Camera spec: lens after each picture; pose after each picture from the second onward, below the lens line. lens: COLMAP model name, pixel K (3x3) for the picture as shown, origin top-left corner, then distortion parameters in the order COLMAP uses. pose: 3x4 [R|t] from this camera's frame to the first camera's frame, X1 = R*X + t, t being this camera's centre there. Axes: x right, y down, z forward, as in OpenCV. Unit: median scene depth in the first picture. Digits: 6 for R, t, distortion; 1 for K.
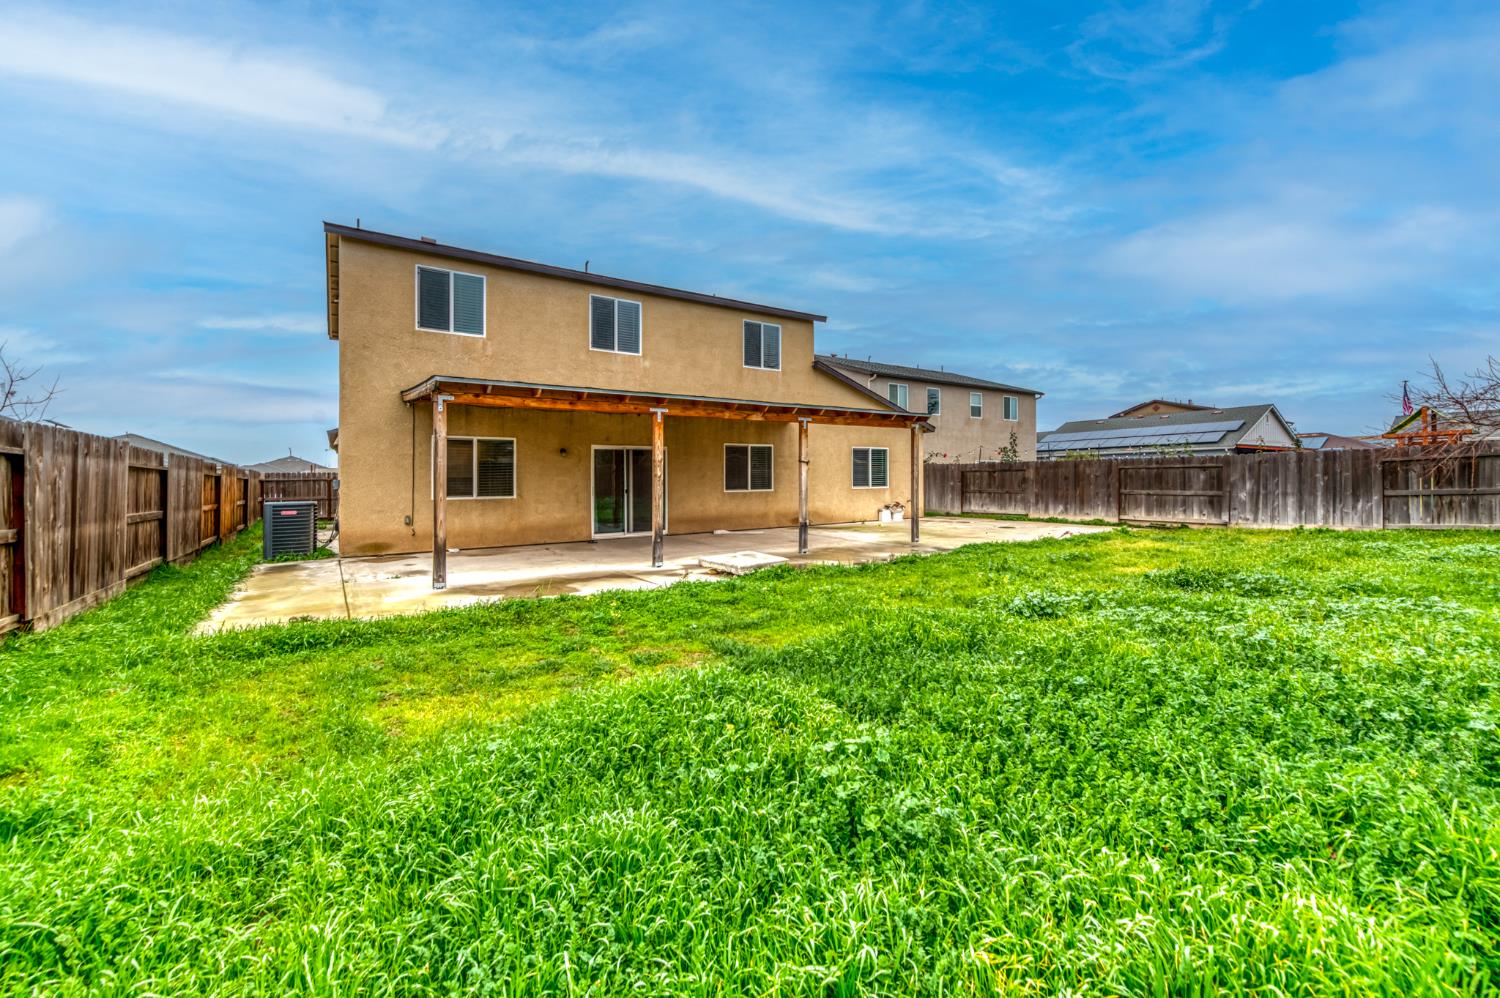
lens RADIAL K [[597.3, 0, 734.6], [0, 597.3, 487.9], [0, 0, 1]] dist [0.013246, -0.001758]
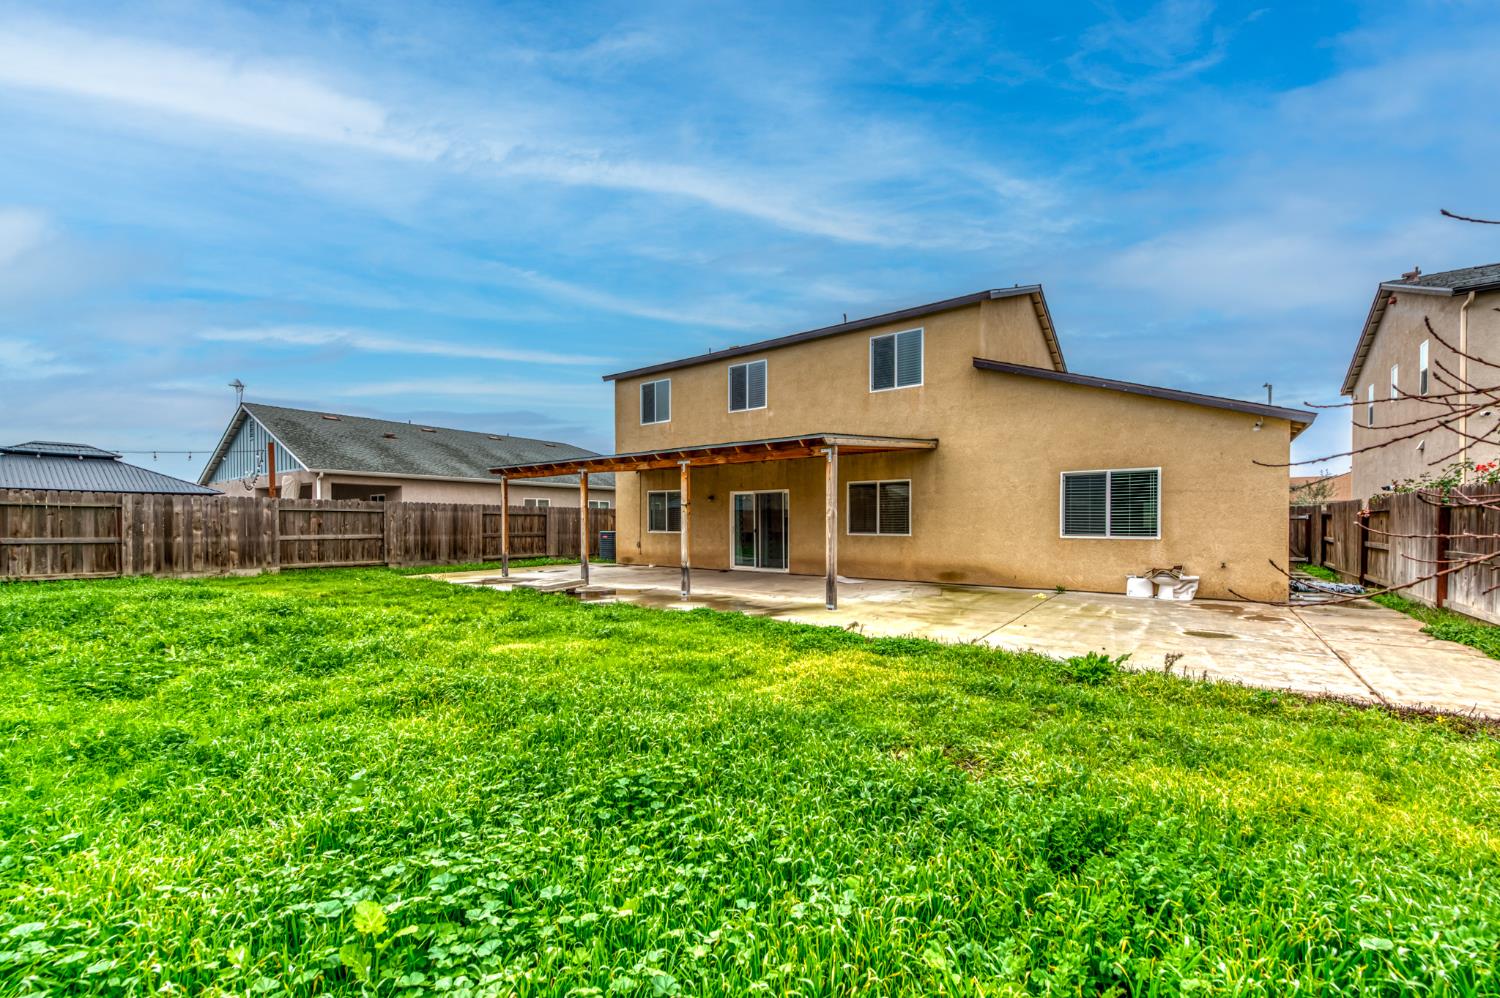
lens RADIAL K [[597.3, 0, 734.6], [0, 597.3, 531.6], [0, 0, 1]] dist [0.013246, -0.001758]
pose [[0.334659, 0.027873, -0.941927, 0.849177], [-0.014714, 0.999595, 0.024352, -0.019052], [0.942225, 0.005710, 0.334933, 0.567404]]
